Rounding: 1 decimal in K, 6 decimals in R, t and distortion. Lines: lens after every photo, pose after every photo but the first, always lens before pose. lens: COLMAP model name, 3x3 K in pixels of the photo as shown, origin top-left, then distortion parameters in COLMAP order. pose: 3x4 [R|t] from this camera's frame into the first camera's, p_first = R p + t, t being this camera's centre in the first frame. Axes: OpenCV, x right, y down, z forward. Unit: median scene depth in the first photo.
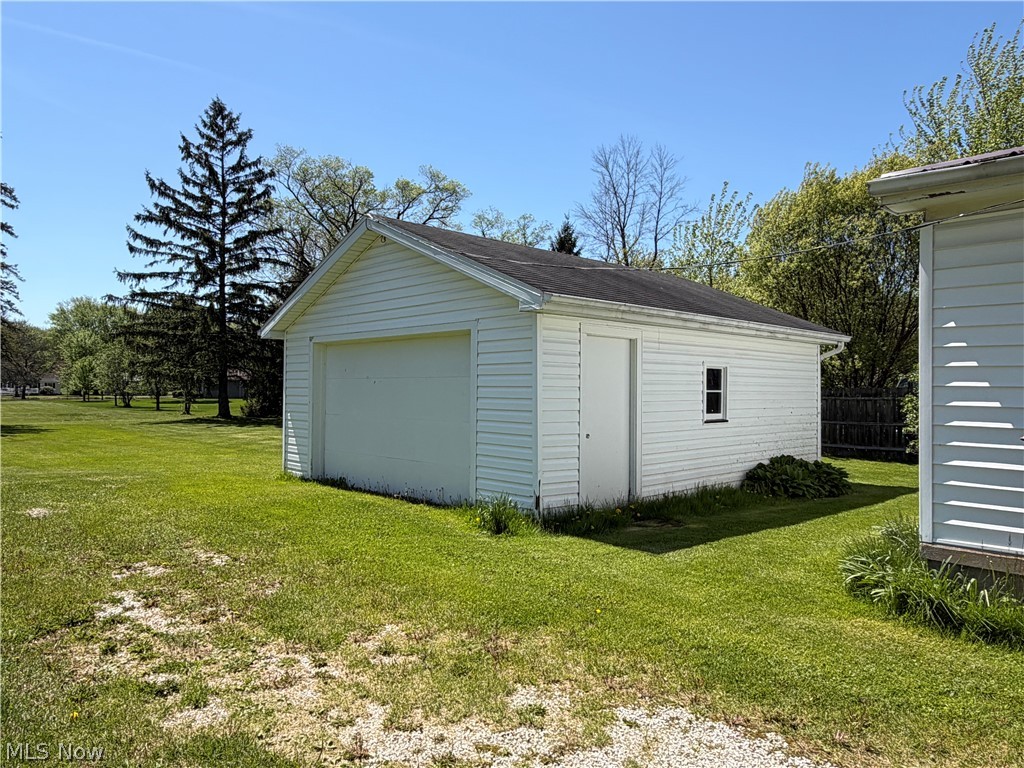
lens RADIAL K [[704.7, 0, 511.1], [0, 704.7, 385.7], [0, 0, 1]] dist [0.022286, -0.002090]
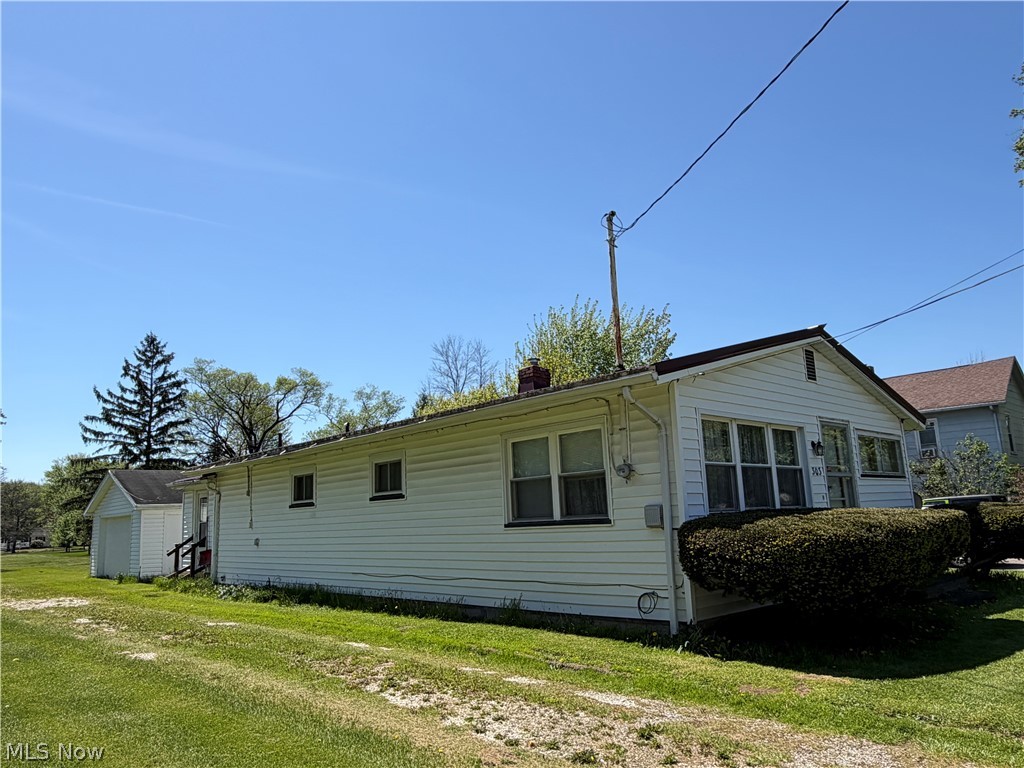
lens RADIAL K [[704.7, 0, 511.4], [0, 704.7, 384.0], [0, 0, 1]] dist [0.022286, -0.002090]
pose [[0.998951, -0.045791, -0.000193, 0.324380], [0.044971, 0.981849, -0.184254, 0.000188], [0.008627, 0.184052, 0.982879, -0.409894]]
